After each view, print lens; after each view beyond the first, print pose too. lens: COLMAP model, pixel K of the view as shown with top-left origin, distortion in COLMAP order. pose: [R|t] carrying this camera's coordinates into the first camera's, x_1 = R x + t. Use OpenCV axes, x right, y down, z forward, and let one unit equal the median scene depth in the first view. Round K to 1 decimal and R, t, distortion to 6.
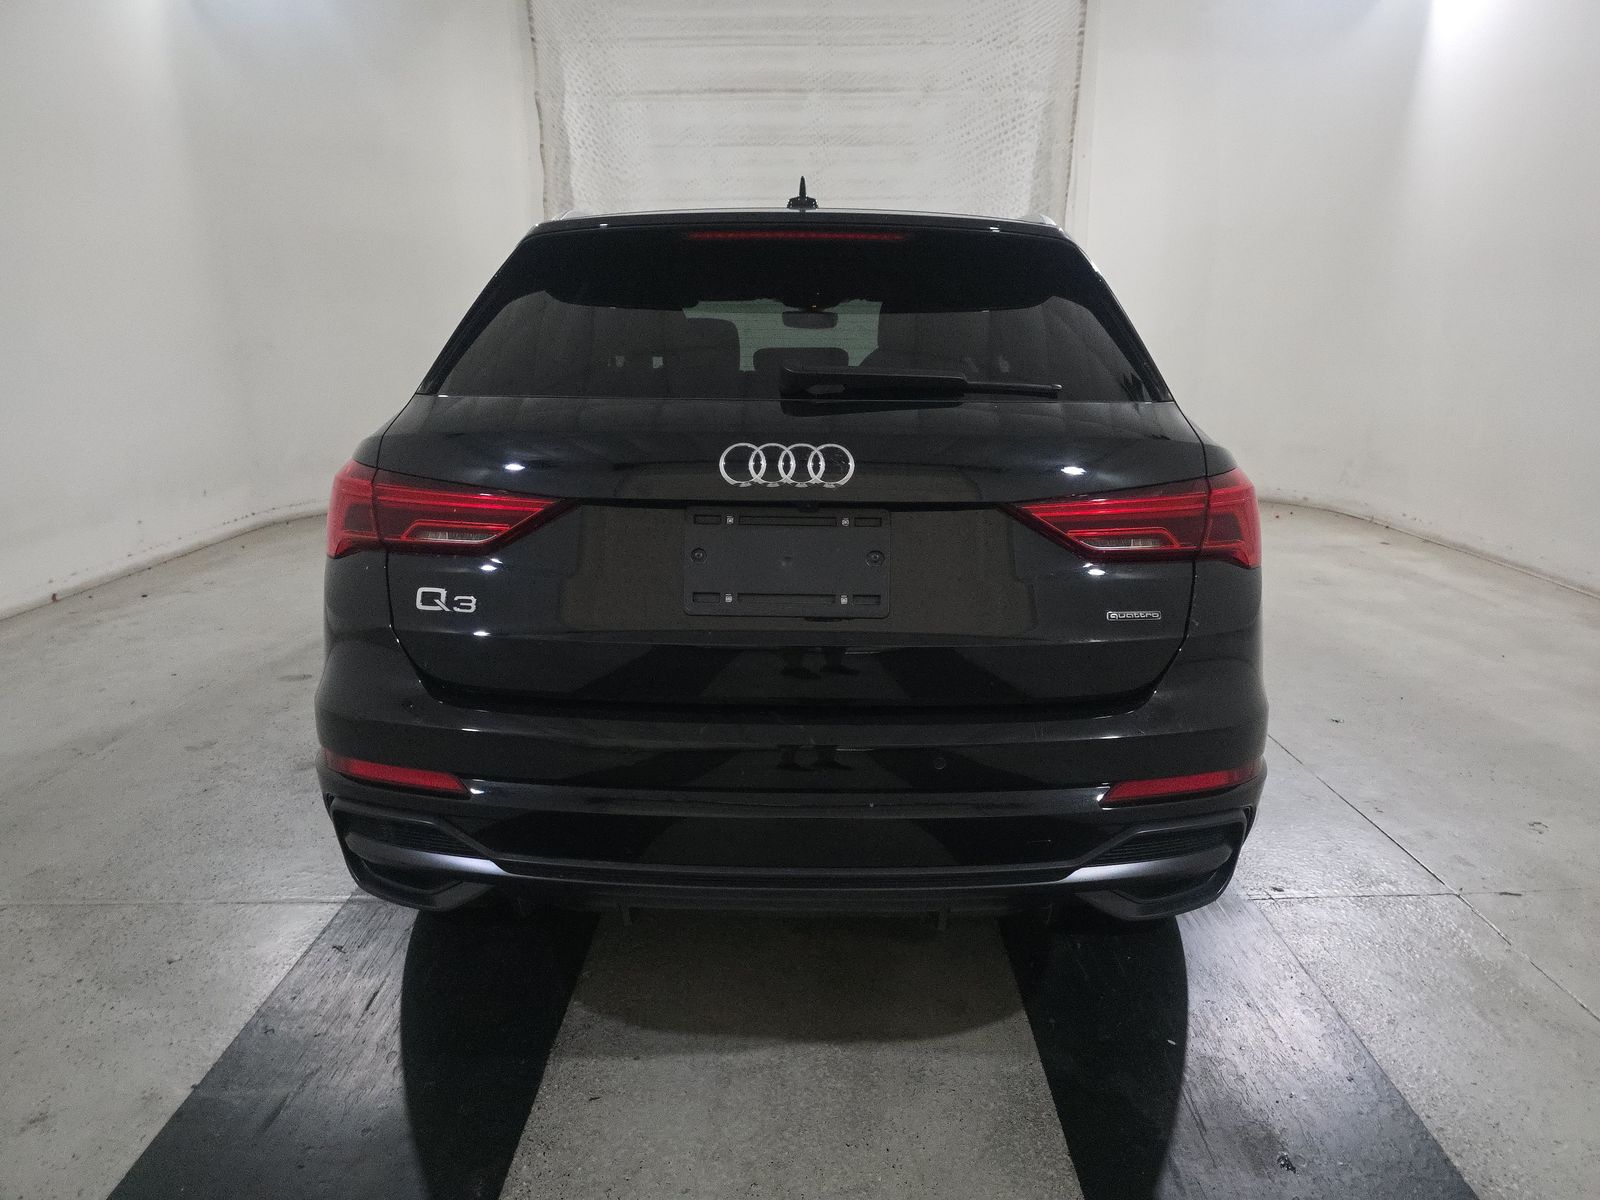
lens RADIAL K [[1112.2, 0, 807.9], [0, 1112.2, 616.4], [0, 0, 1]] dist [0.010909, -0.004019]
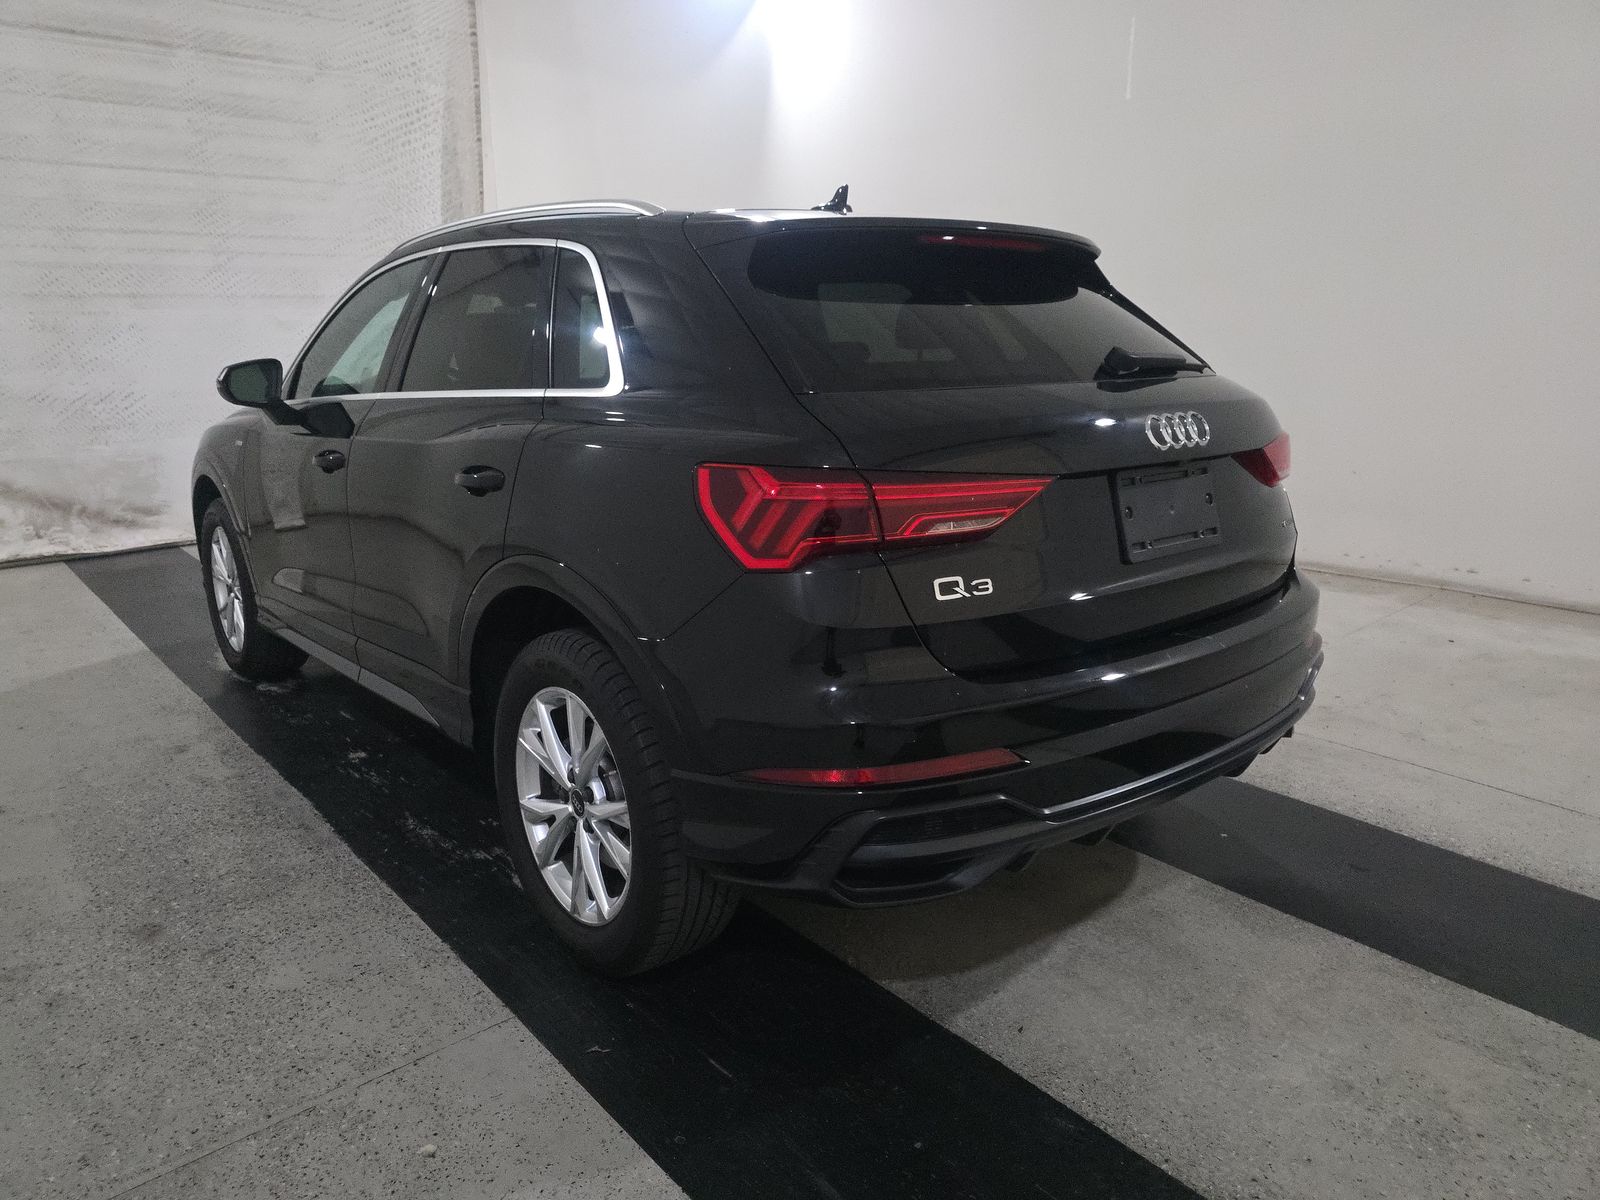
lens RADIAL K [[1109.1, 0, 800.0], [0, 1109.1, 600.0], [0, 0, 1]] dist [0.024802, -0.031889]
pose [[0.742321, -0.159830, 0.650702, -0.893189], [0.167320, 0.984585, 0.050961, -0.064627], [-0.648817, 0.071046, 0.757621, 0.258815]]
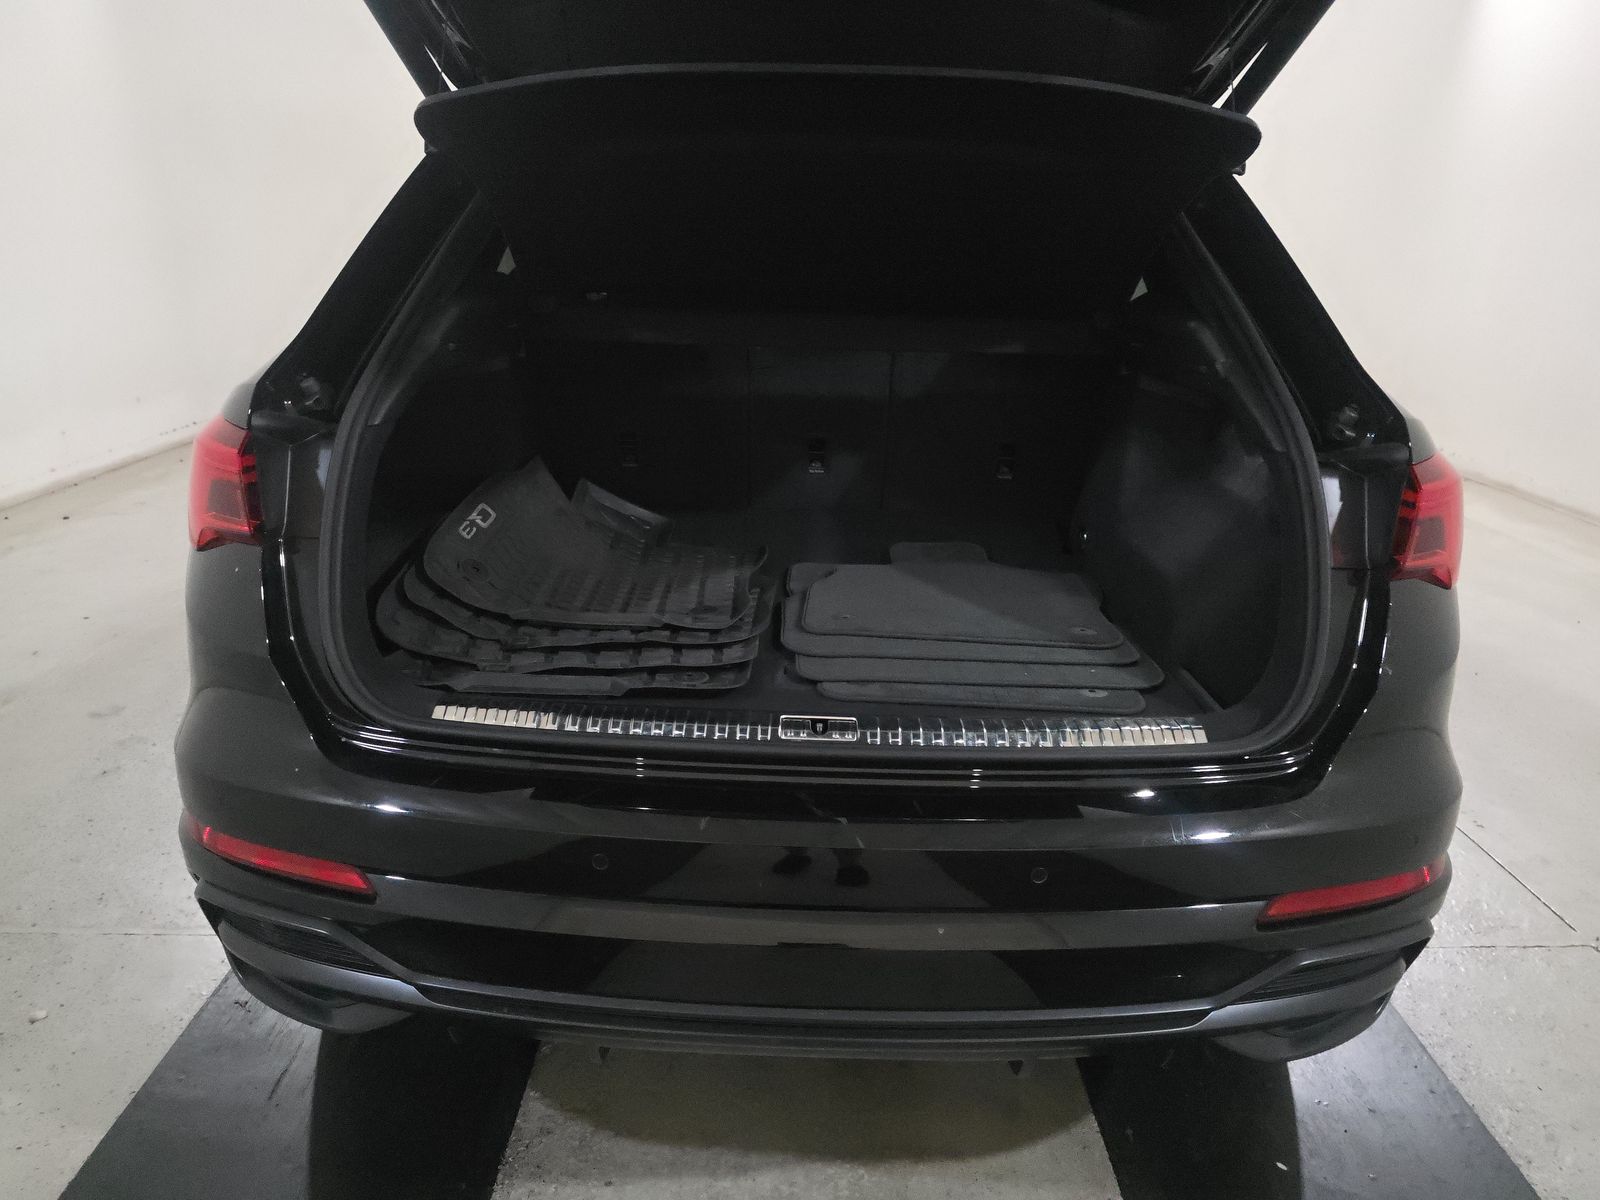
lens RADIAL K [[1109.1, 0, 800.0], [0, 1109.1, 600.0], [0, 0, 1]] dist [0.024802, -0.031889]
pose [[0.999748, 0.017896, 0.013569, -0.034335], [-0.018817, 0.997294, 0.071074, -0.068942], [-0.012260, -0.071311, 0.997379, 0.230494]]
